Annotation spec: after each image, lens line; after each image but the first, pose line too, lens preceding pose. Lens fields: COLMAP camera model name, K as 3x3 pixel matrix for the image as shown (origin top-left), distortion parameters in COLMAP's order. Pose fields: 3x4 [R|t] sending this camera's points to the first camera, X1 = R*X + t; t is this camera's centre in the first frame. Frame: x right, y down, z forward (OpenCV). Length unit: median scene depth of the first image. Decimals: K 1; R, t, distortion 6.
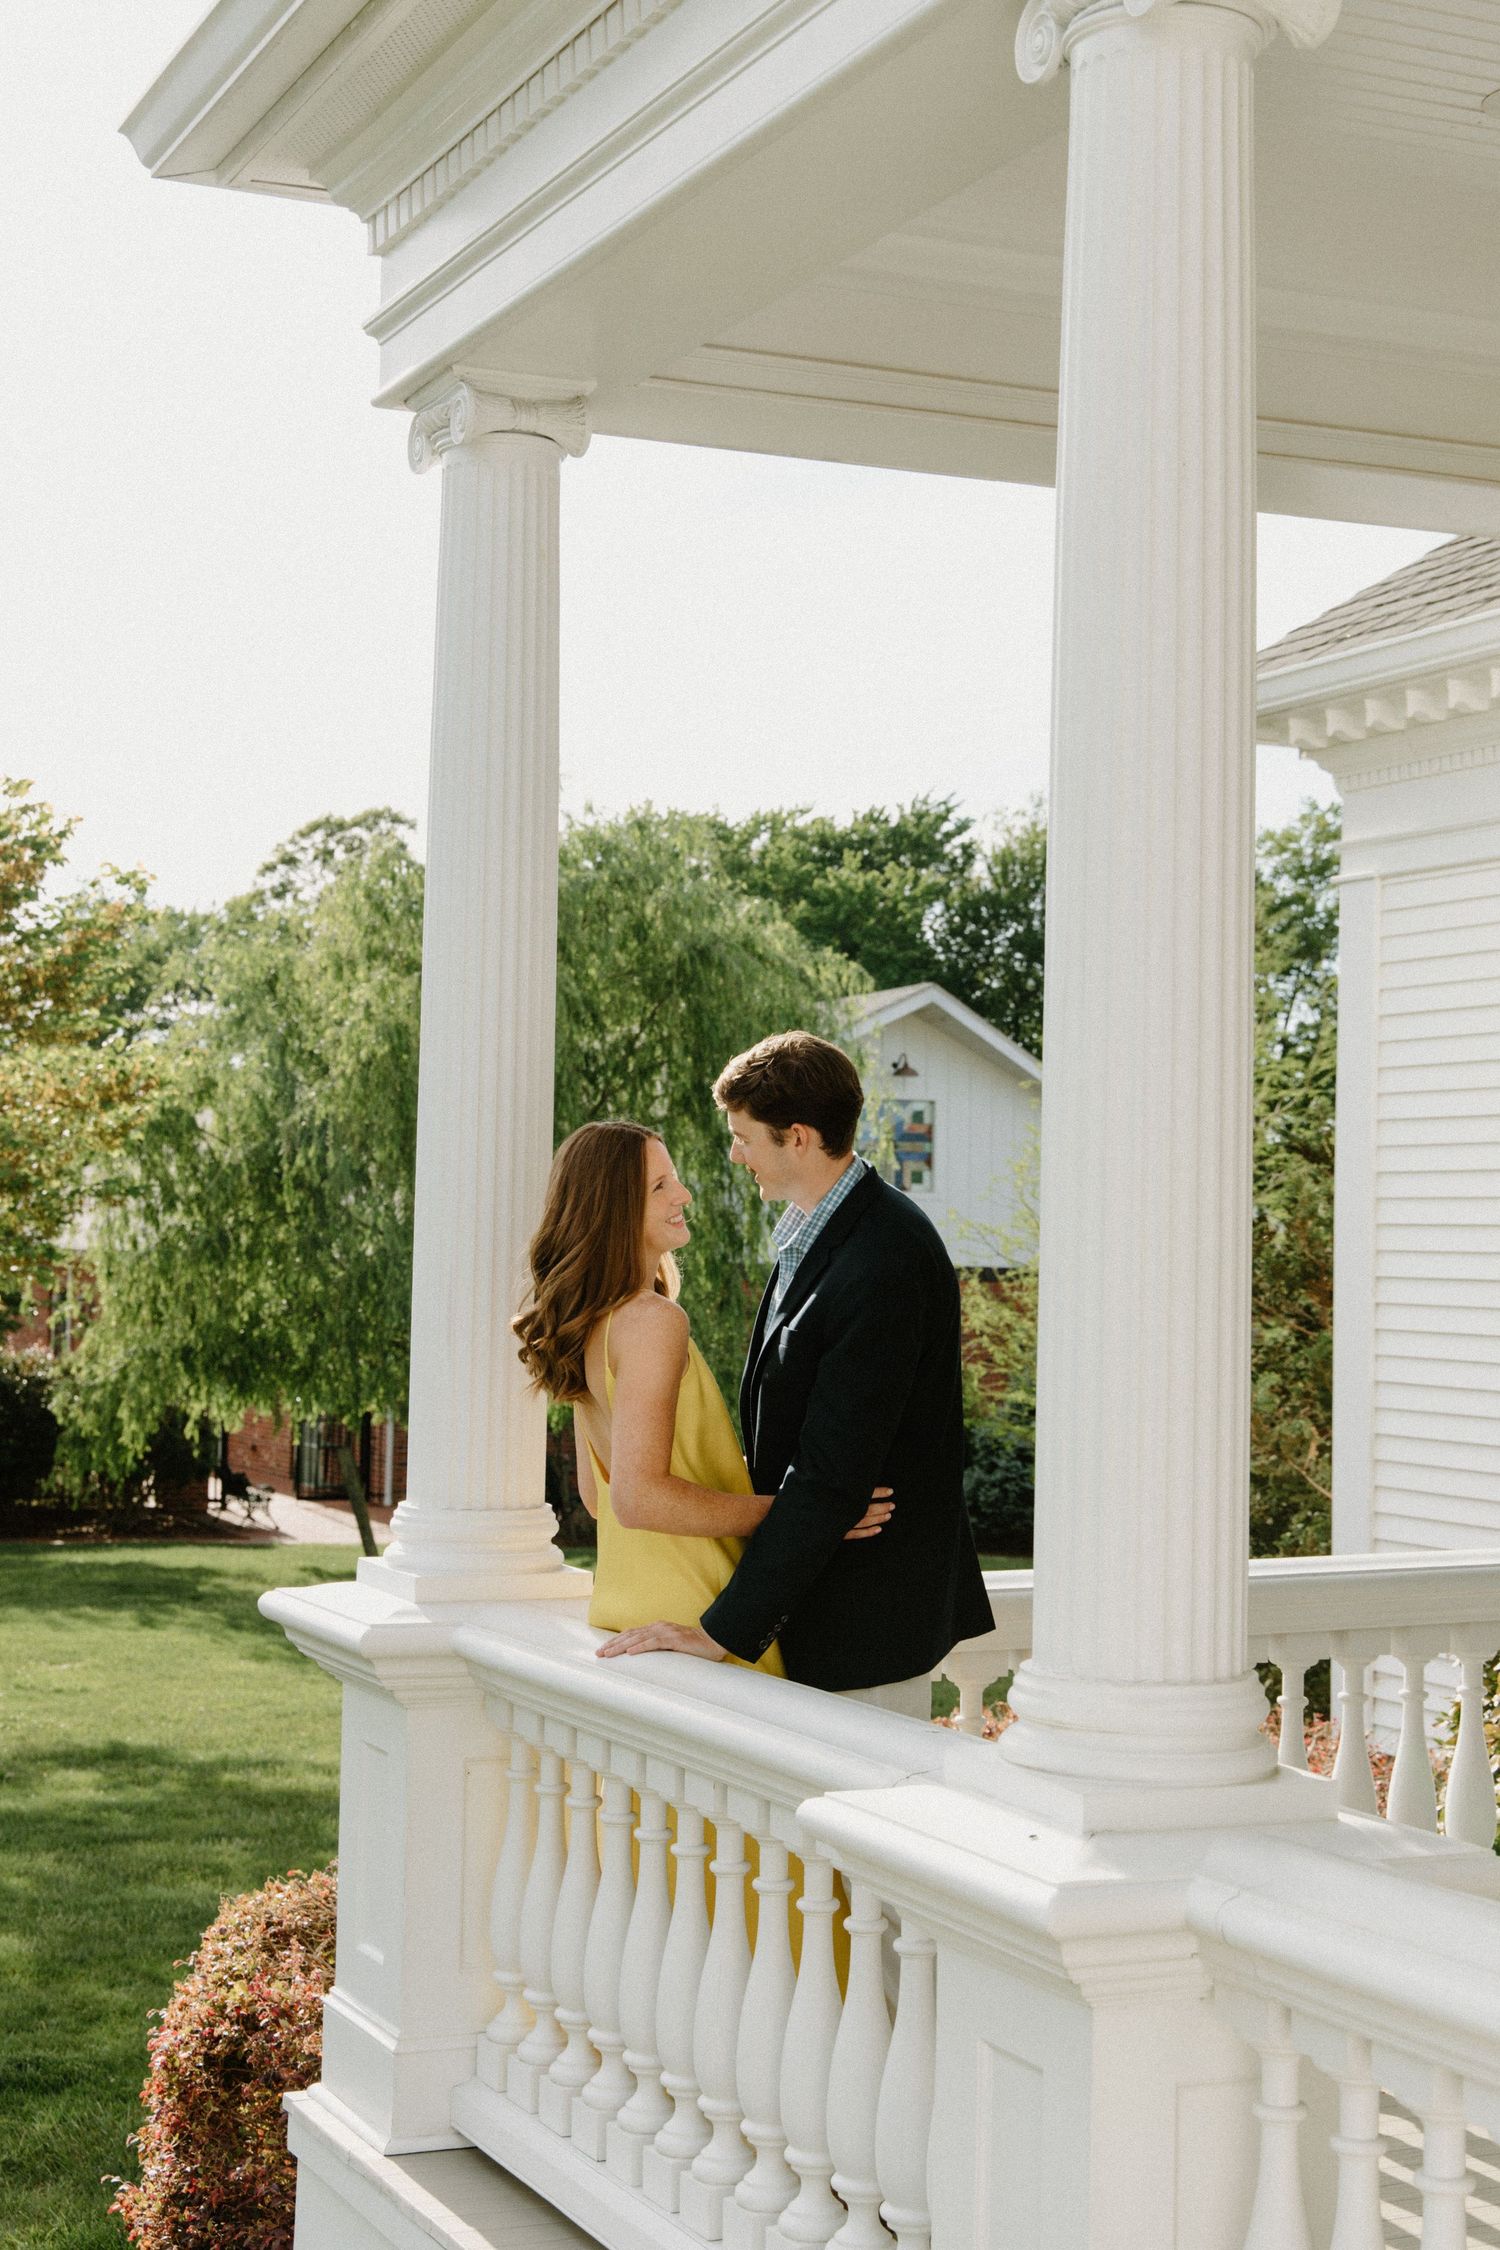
lens RADIAL K [[3289.7, 0, 750.0], [0, 3289.7, 1125.0], [0, 0, 1]] dist [0.035611, -0.043375]
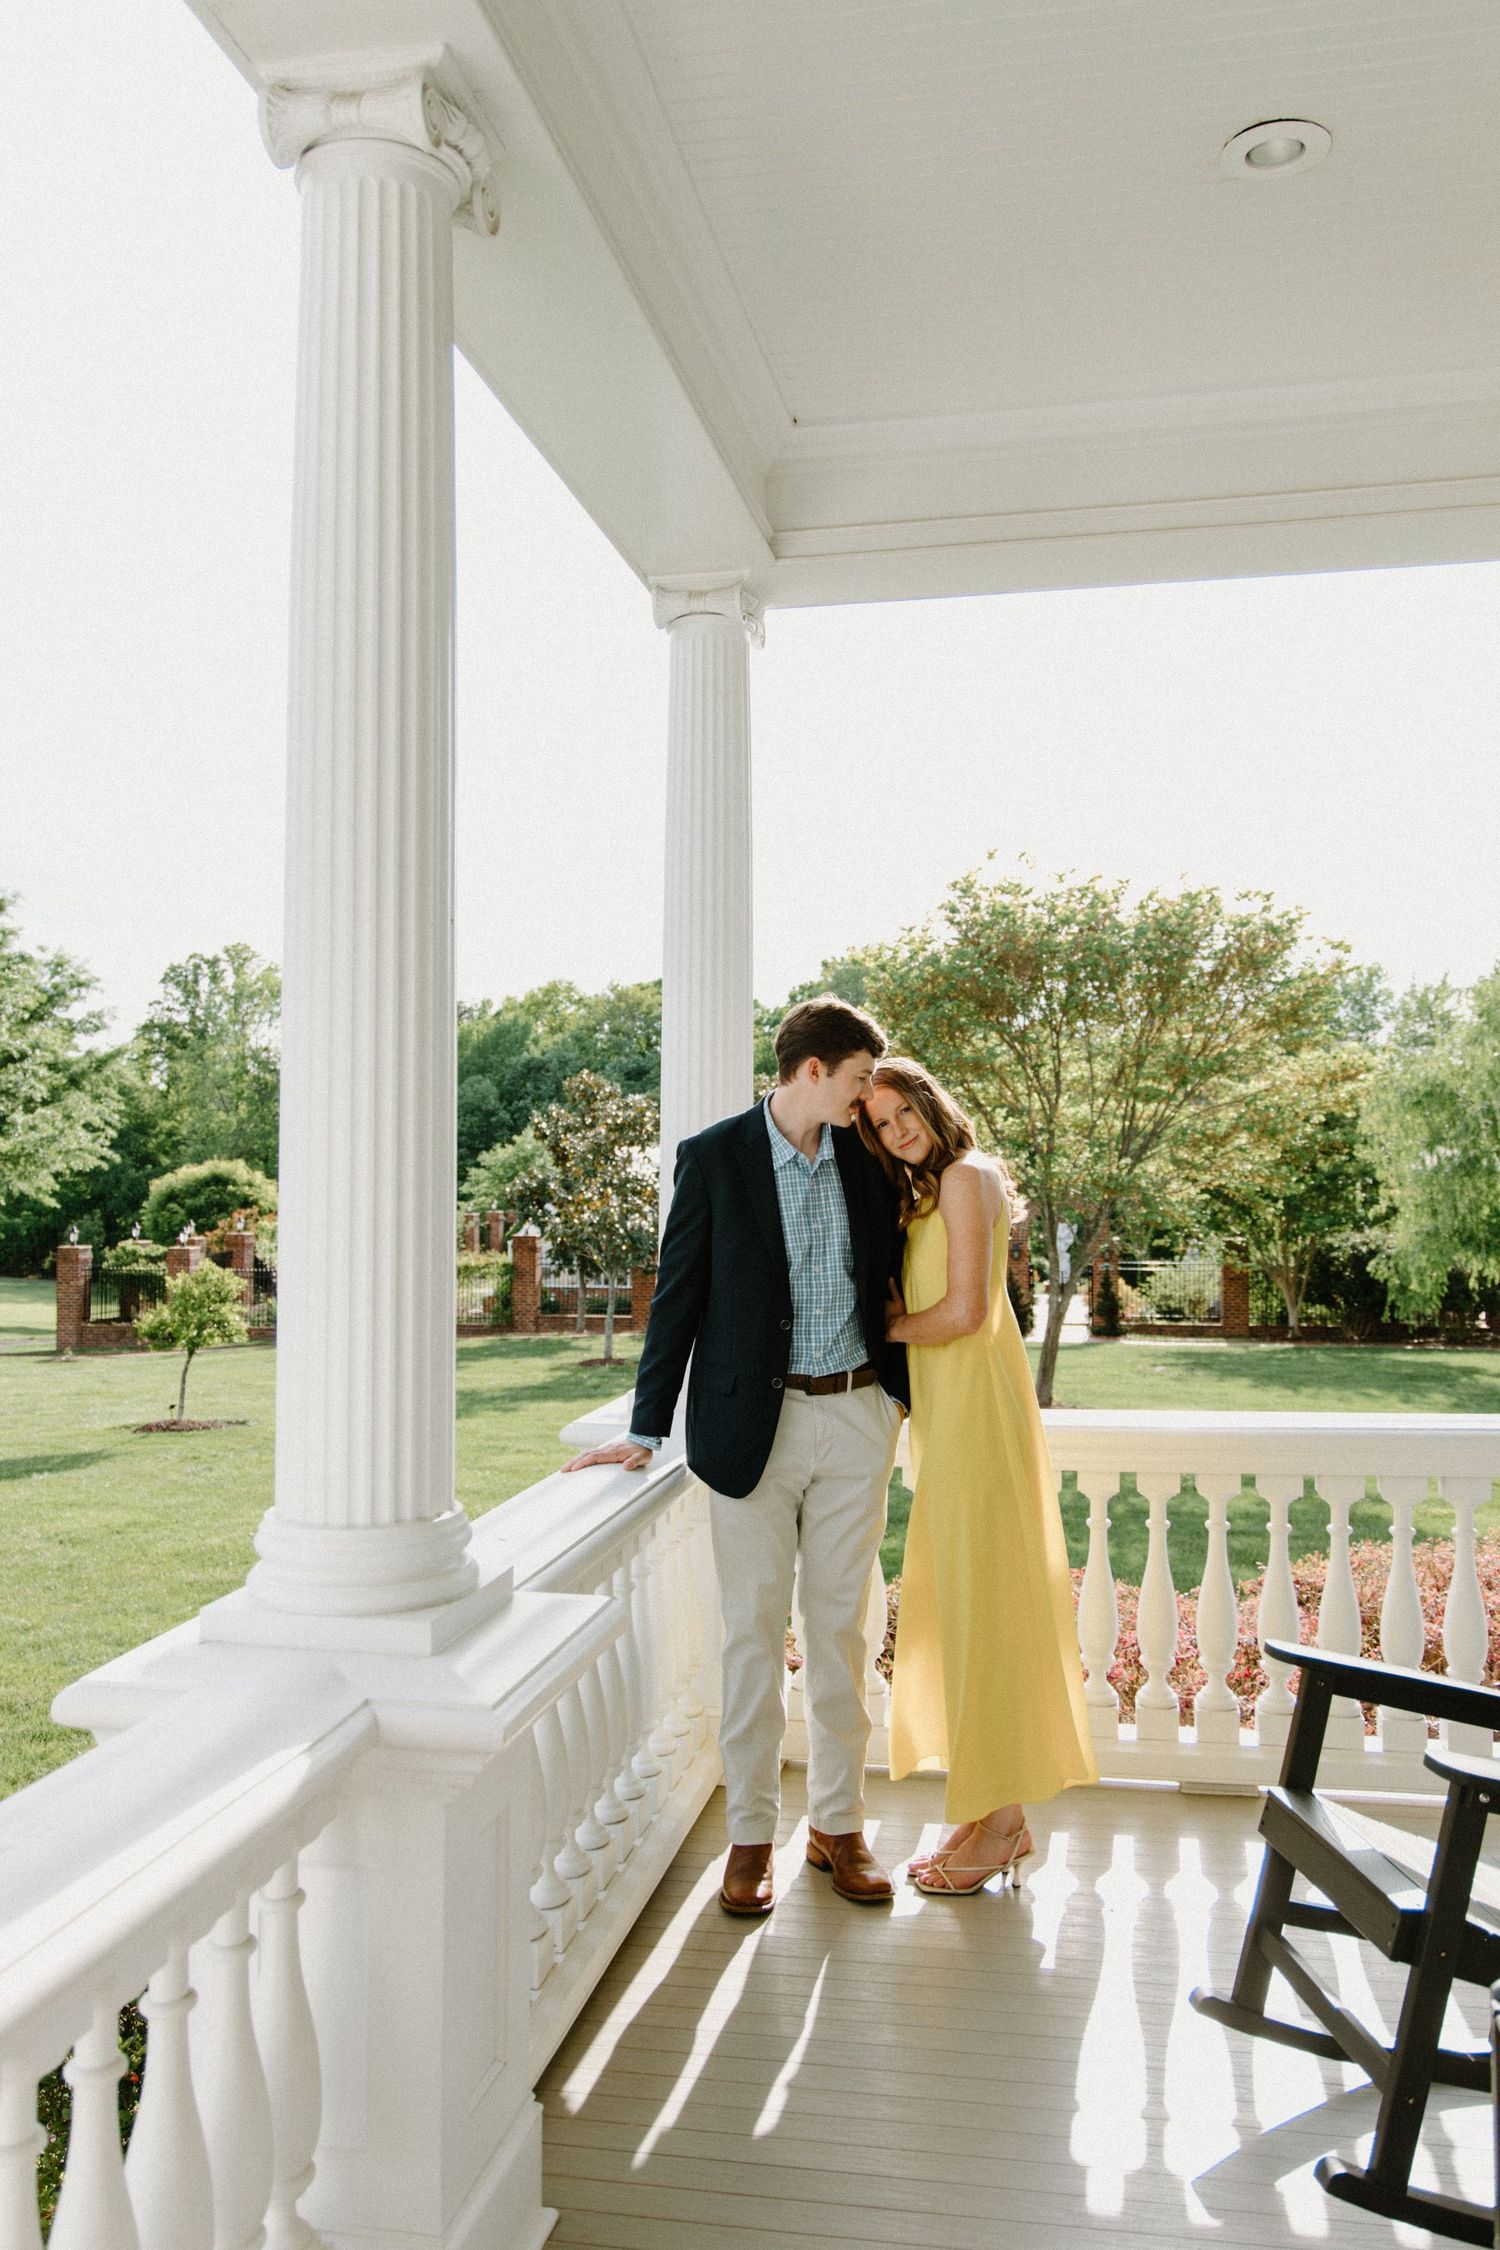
lens RADIAL K [[1842.2, 0, 861.4], [0, 1842.2, 1123.8], [0, 0, 1]] dist [0.000869, 0.000178]
pose [[0.819088, -0.032957, -0.572720, 0.177416], [0.039065, 0.999235, -0.001632, 0.007826], [0.572336, -0.021037, 0.819749, 0.144812]]
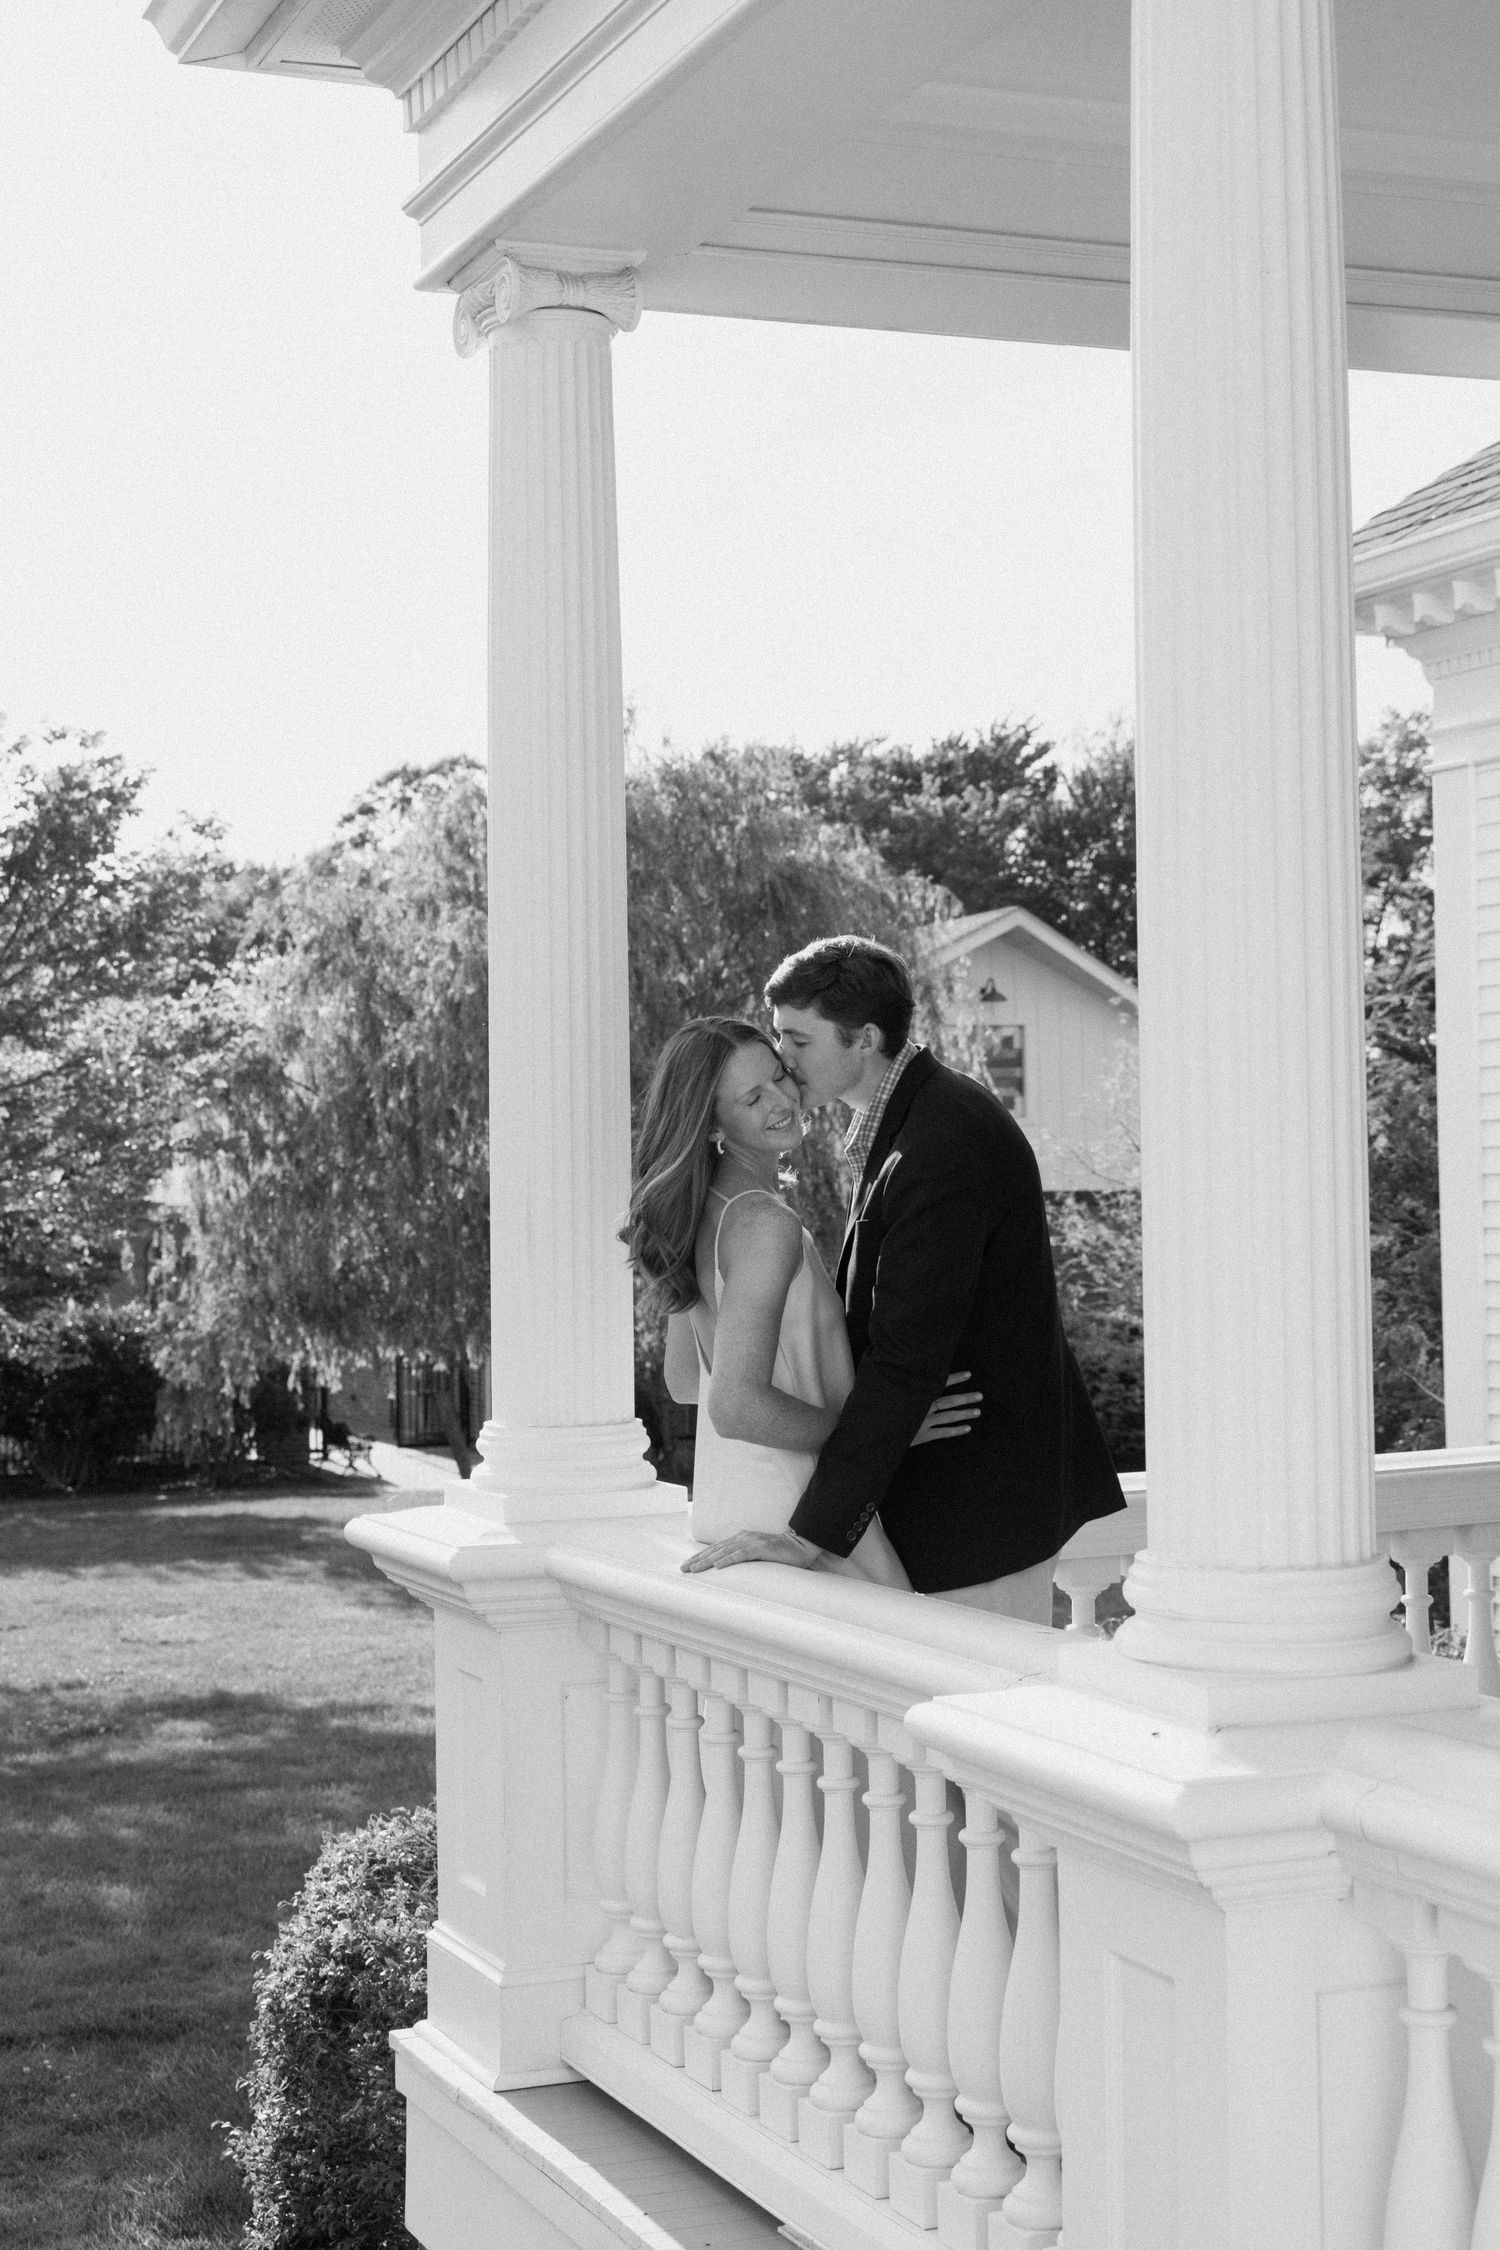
lens RADIAL K [[3289.7, 0, 750.0], [0, 3289.7, 1125.0], [0, 0, 1]] dist [0.035611, -0.043375]
pose [[0.998967, -0.035892, -0.027867, 0.000612], [0.036384, 0.999187, 0.017367, 0.005222], [0.027221, -0.018363, 0.999461, 0.014043]]
